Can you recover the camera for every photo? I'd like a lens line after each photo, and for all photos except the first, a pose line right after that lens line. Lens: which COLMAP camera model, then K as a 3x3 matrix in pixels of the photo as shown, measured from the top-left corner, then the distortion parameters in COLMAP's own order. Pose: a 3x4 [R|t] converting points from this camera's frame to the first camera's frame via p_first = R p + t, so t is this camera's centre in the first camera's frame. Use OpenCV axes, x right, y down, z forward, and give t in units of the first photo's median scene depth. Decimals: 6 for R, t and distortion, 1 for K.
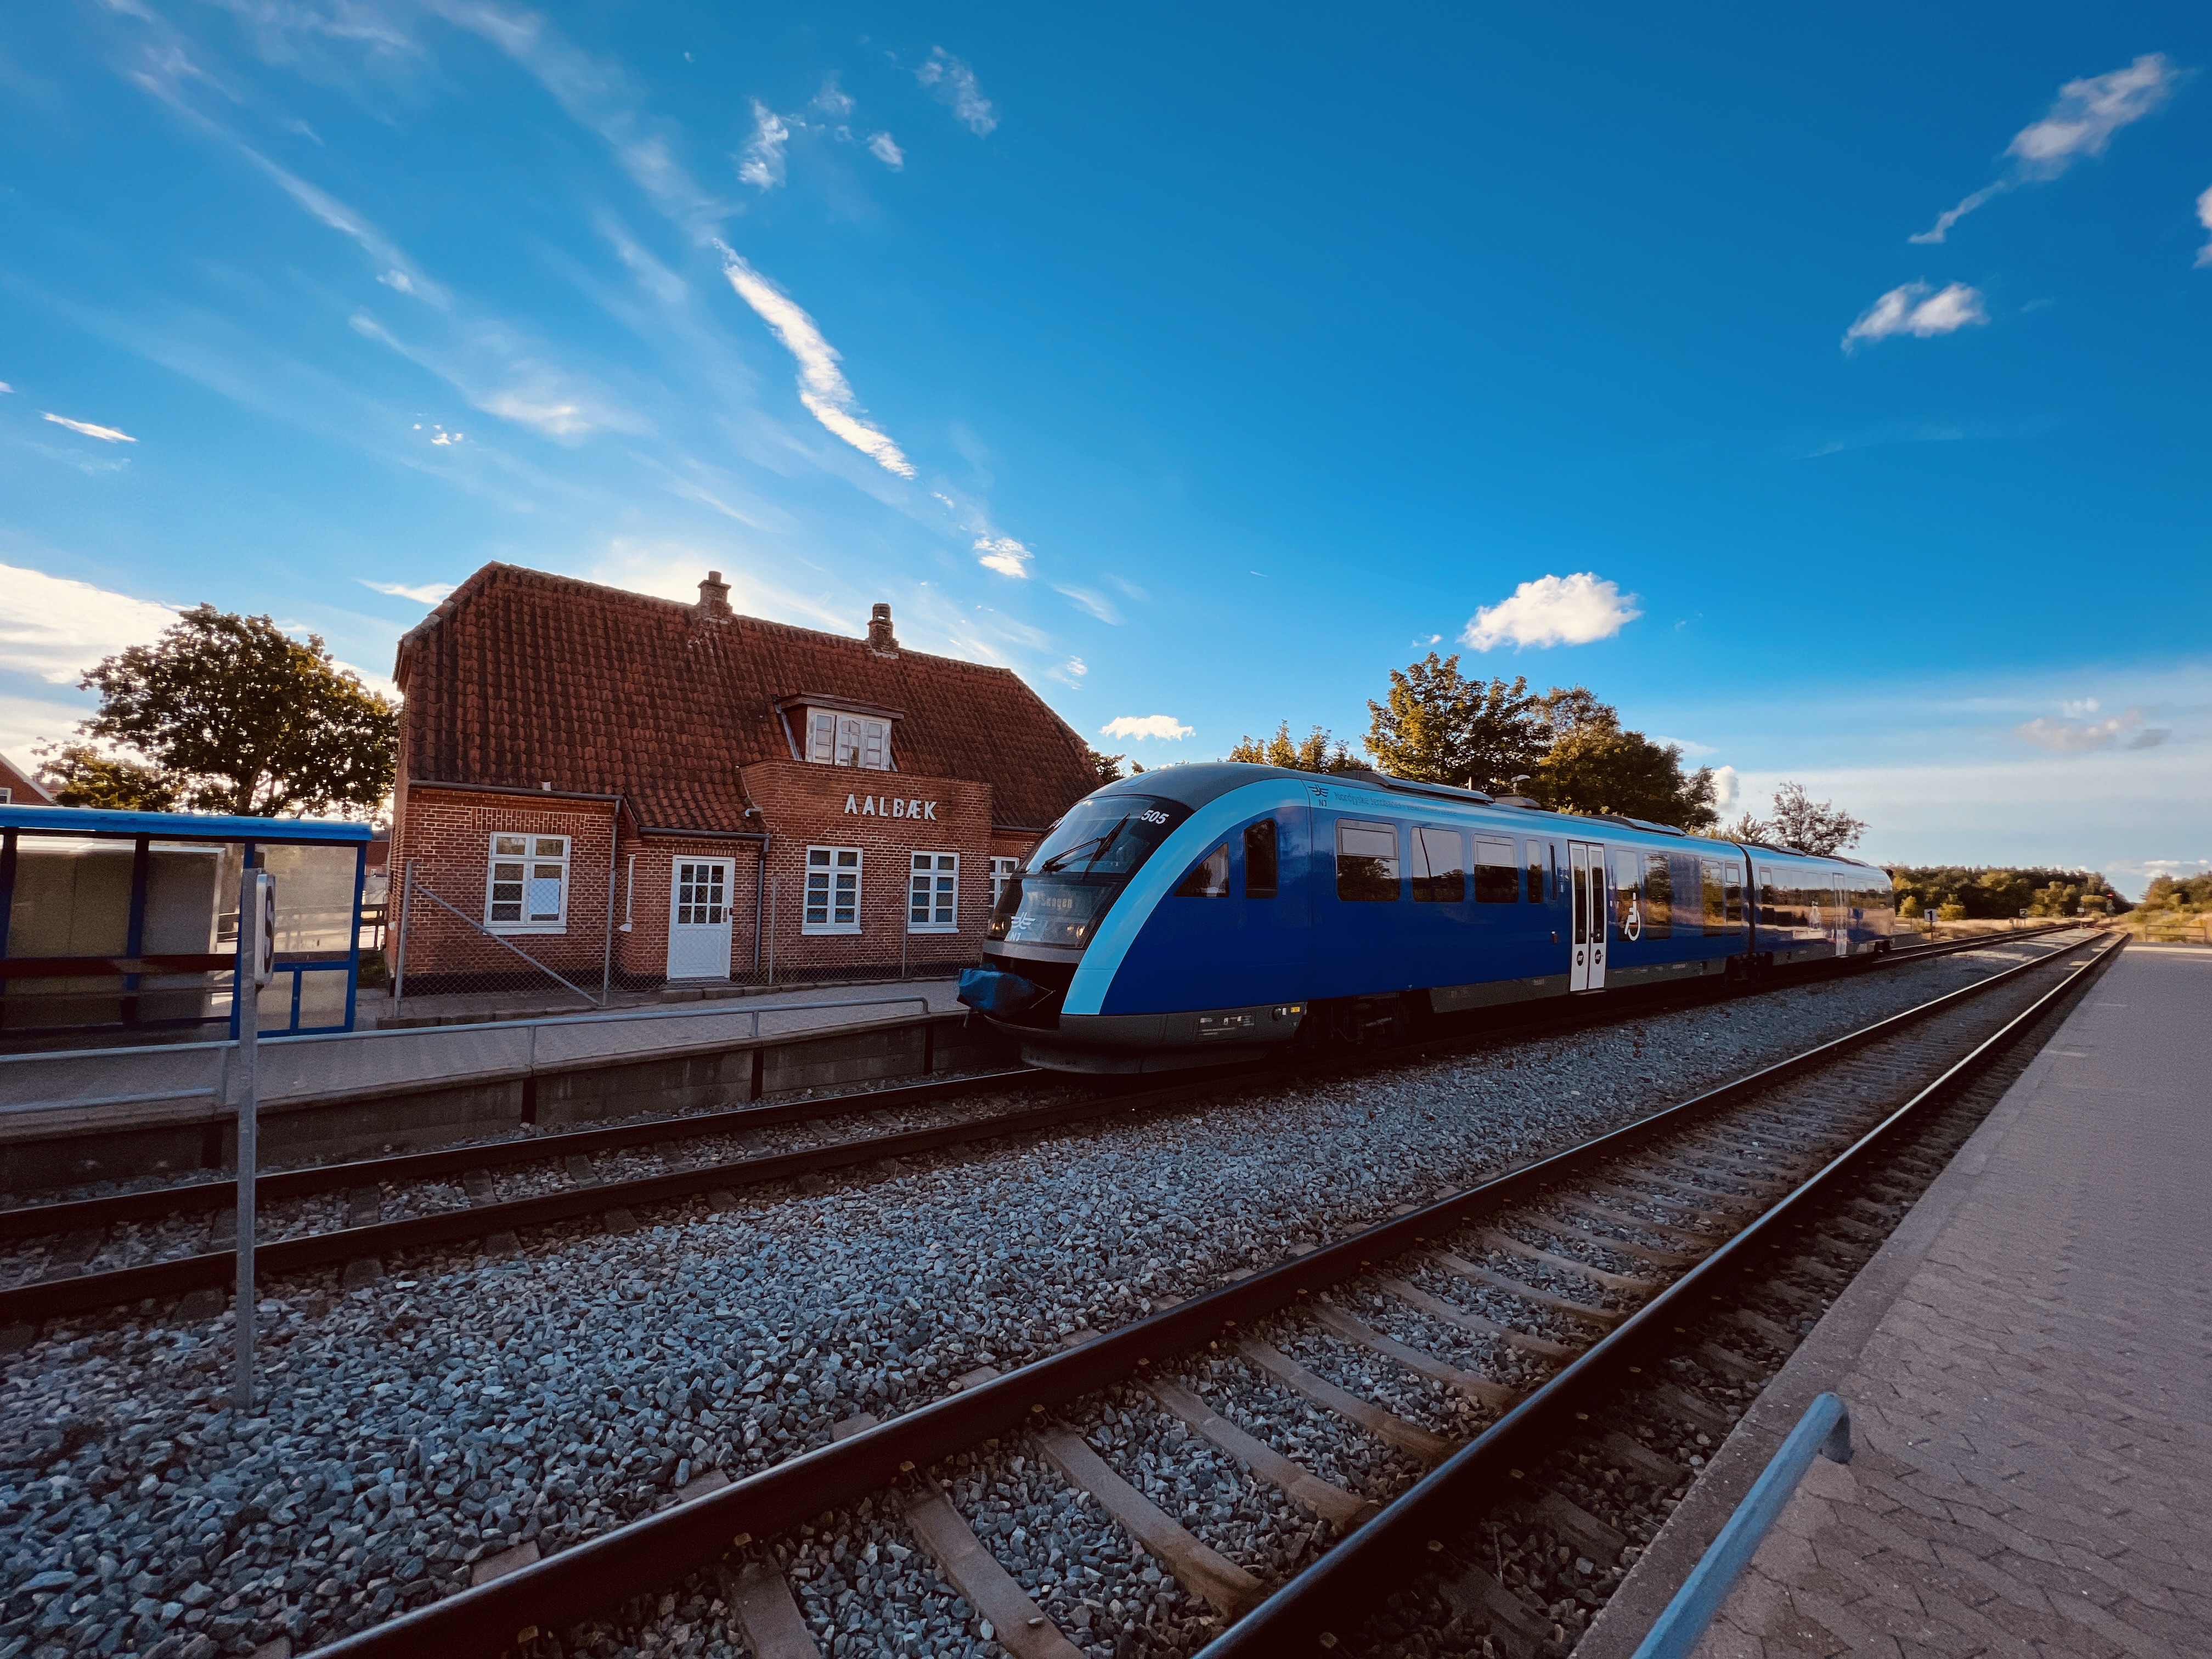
lens RADIAL K [[885.7, 0, 1104.0], [0, 885.7, 833.6], [0, 0, 1]] dist [0.000154, -0.000172]
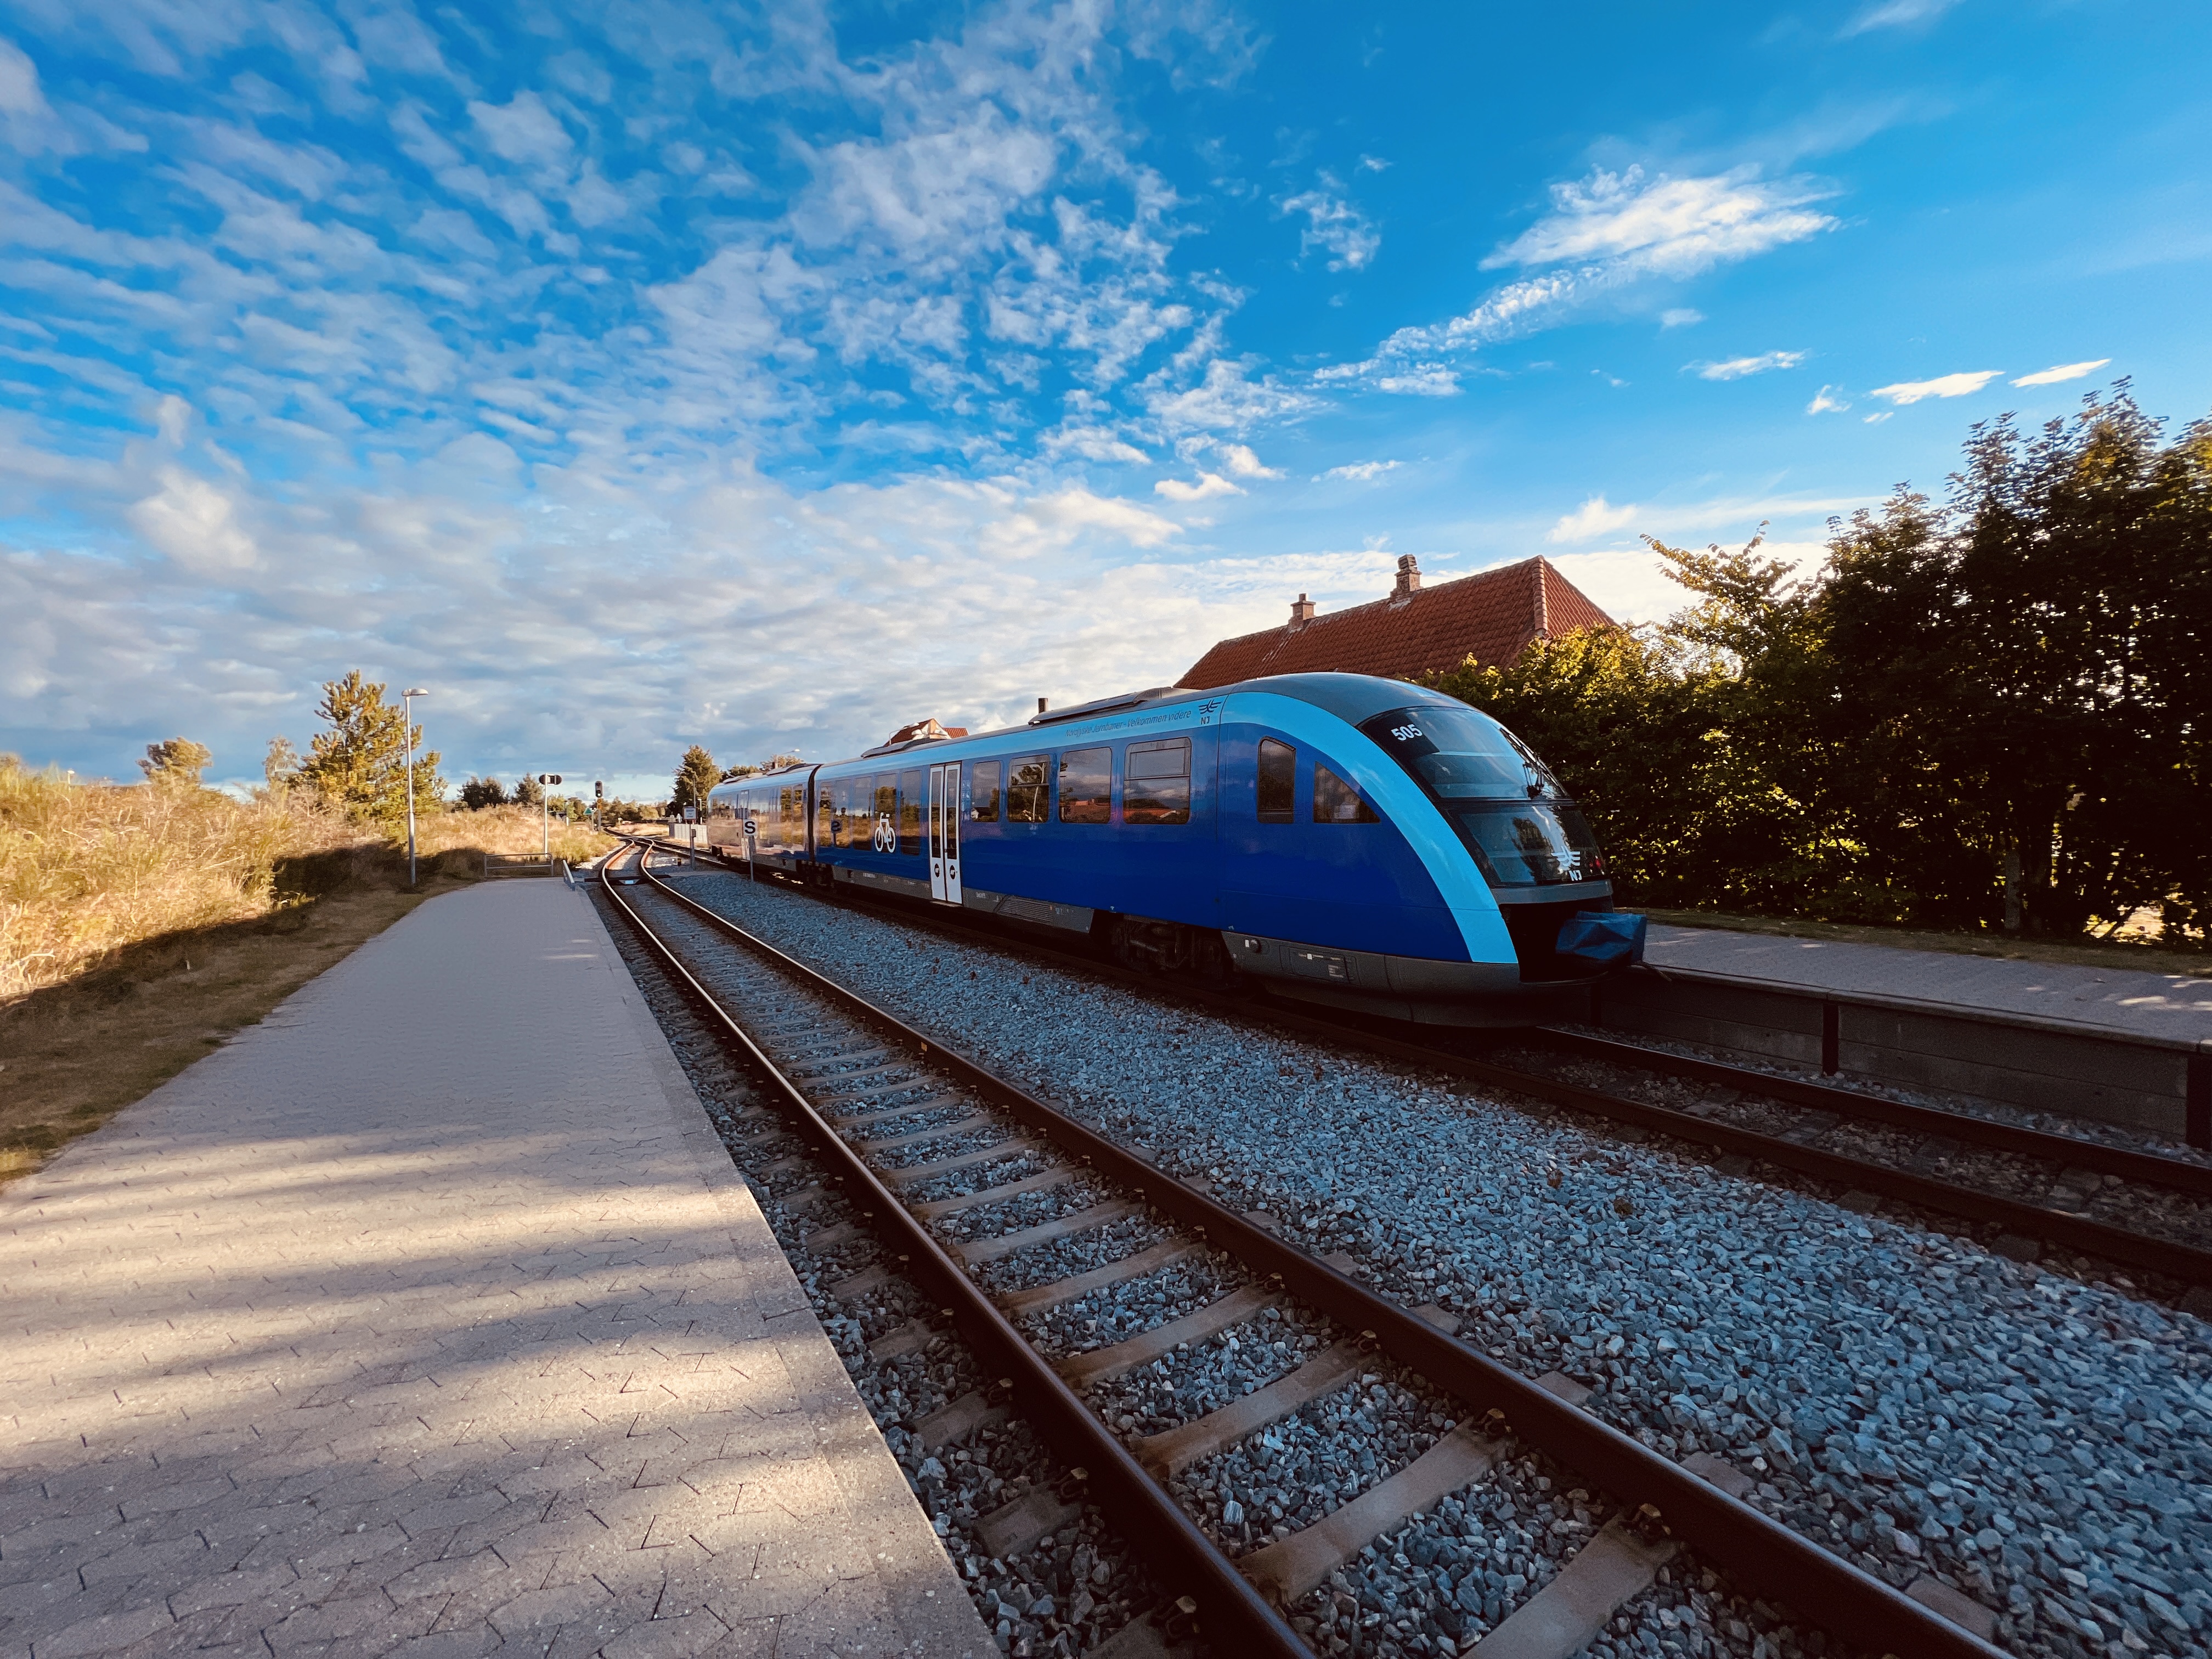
lens RADIAL K [[885.7, 0, 1104.0], [0, 885.7, 833.6], [0, 0, 1]] dist [0.000154, -0.000172]
pose [[-0.137961, 0.002367, -0.990435, 1.181529], [0.072541, 0.997336, -0.007721, 0.087140], [0.987778, -0.072912, -0.137765, 1.001581]]
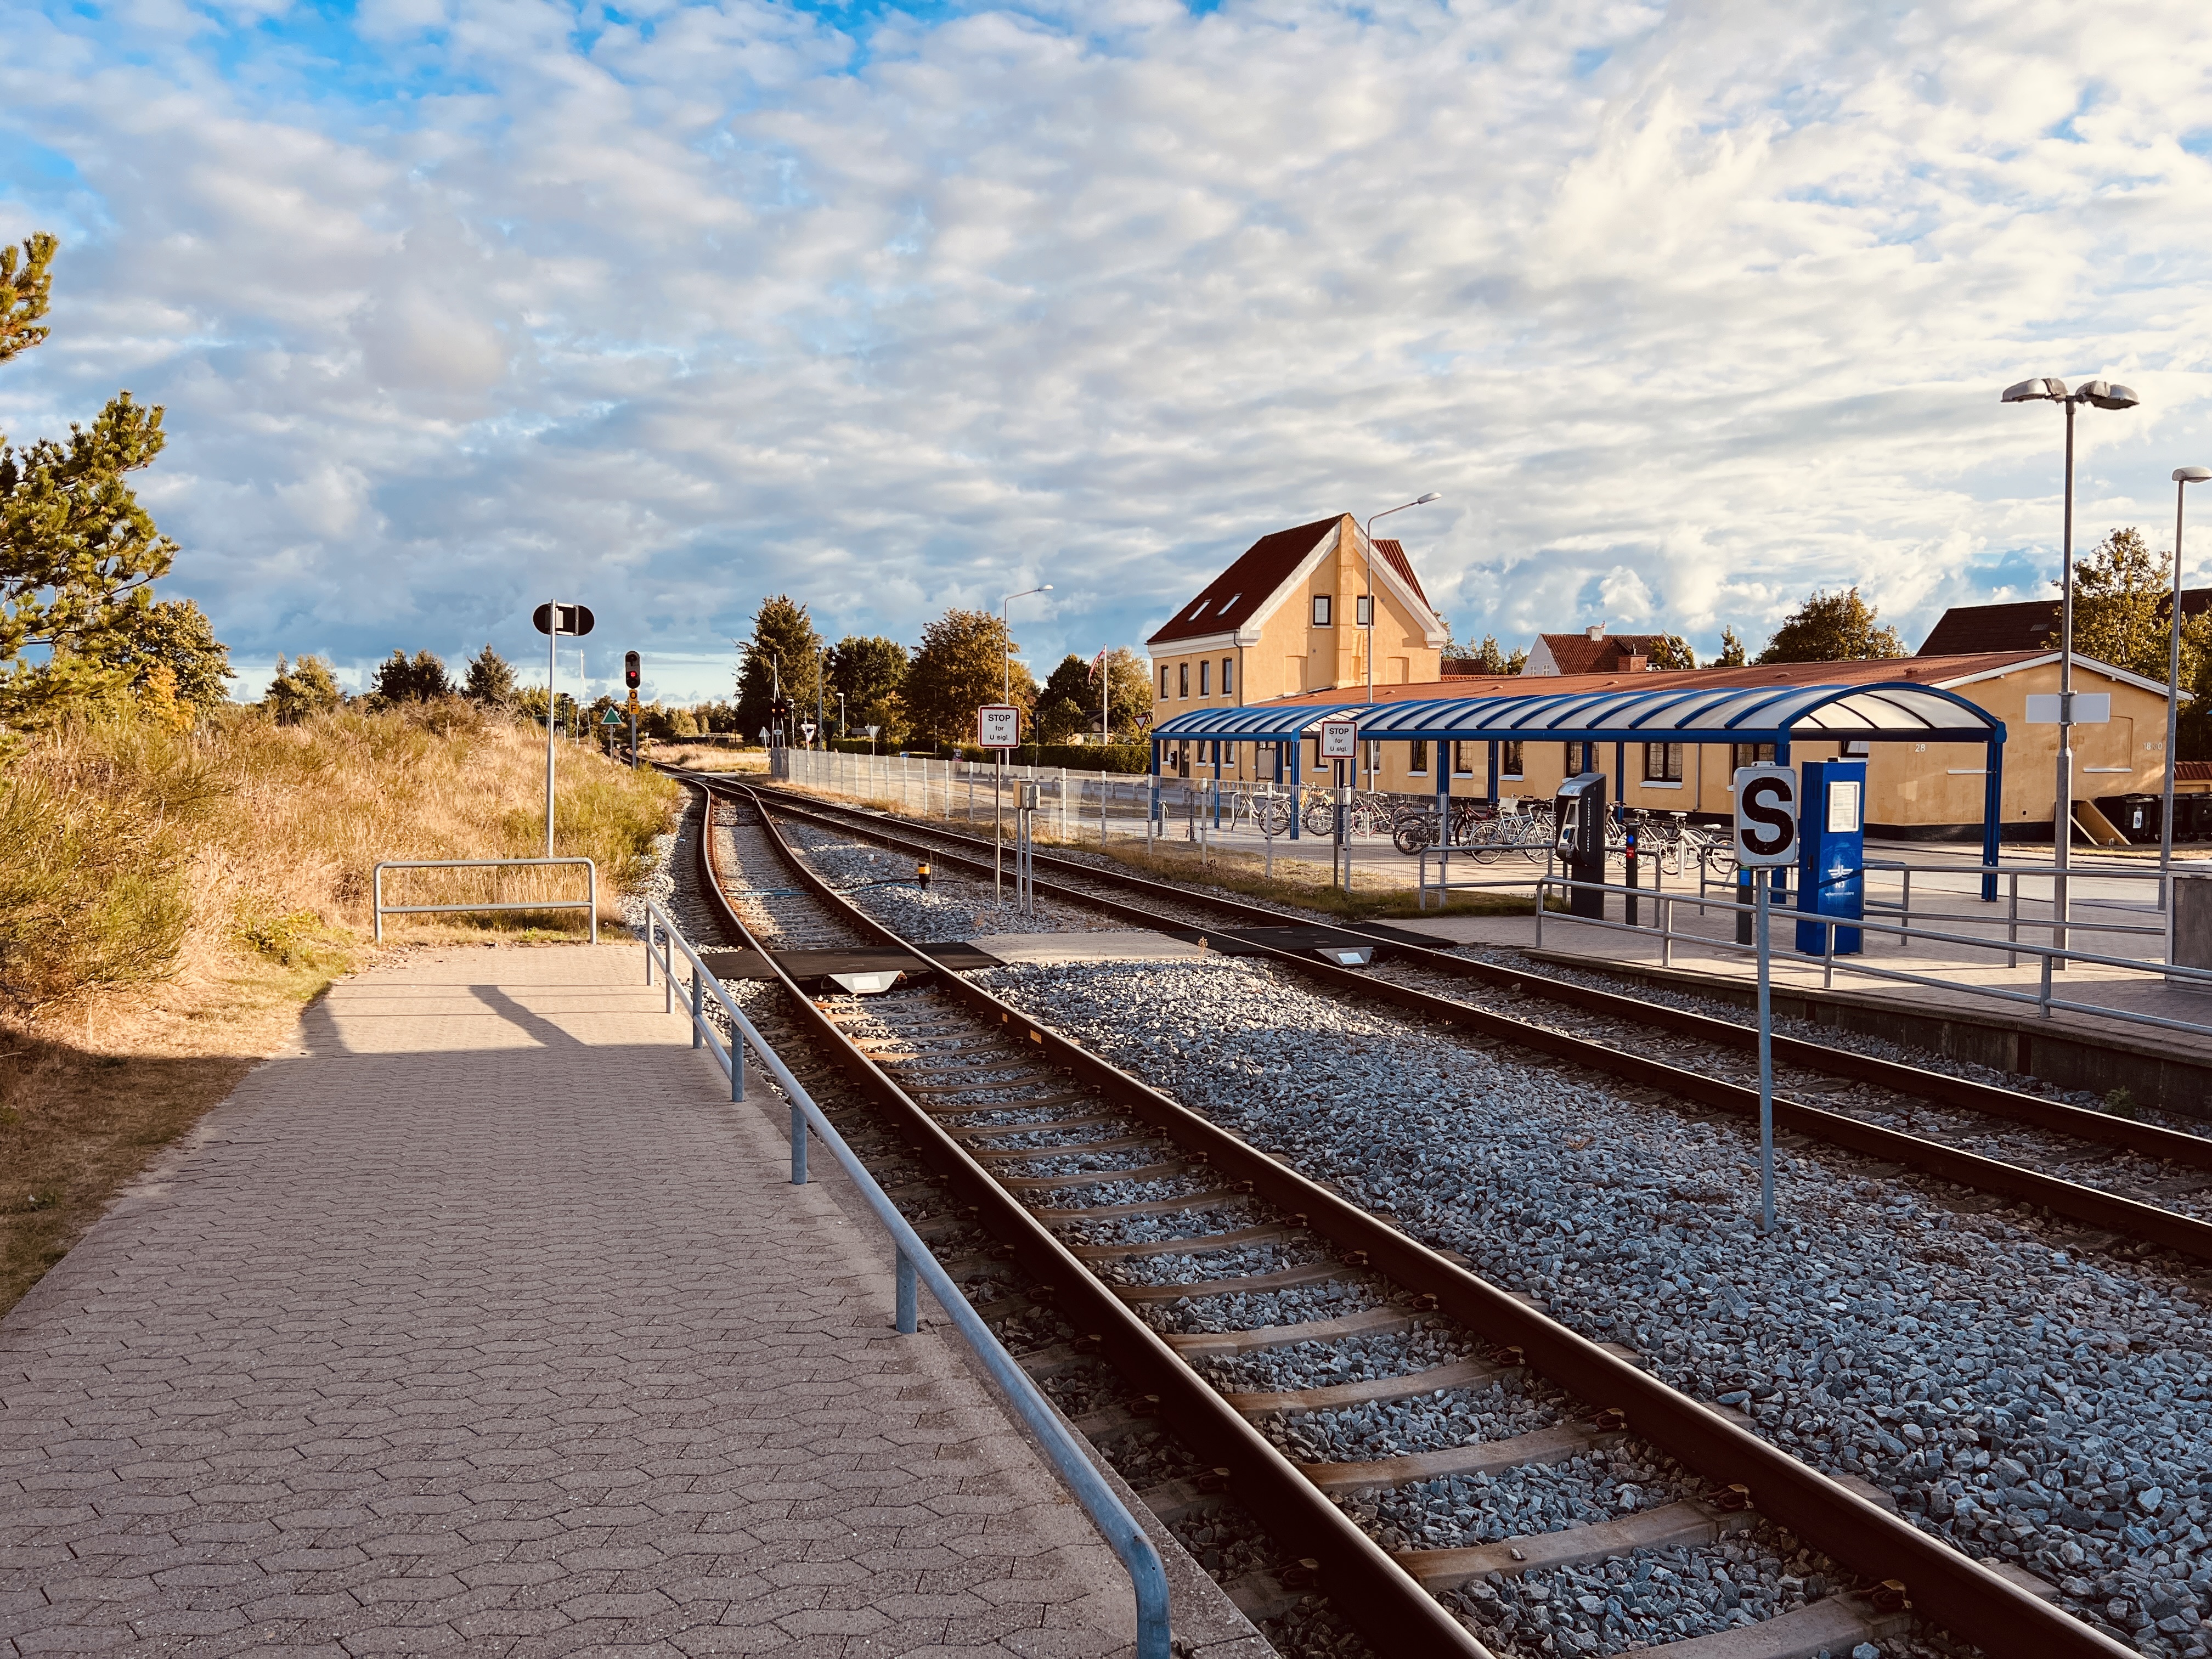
lens RADIAL K [[1662.7, 0, 1104.5], [0, 1662.7, 846.3], [0, 0, 1]] dist [0.077113, -0.090918]
pose [[-0.353817, 0.035475, -0.934642, 0.300918], [0.043937, 0.998808, 0.021278, 0.014021], [0.934282, -0.033537, -0.354953, 0.218351]]
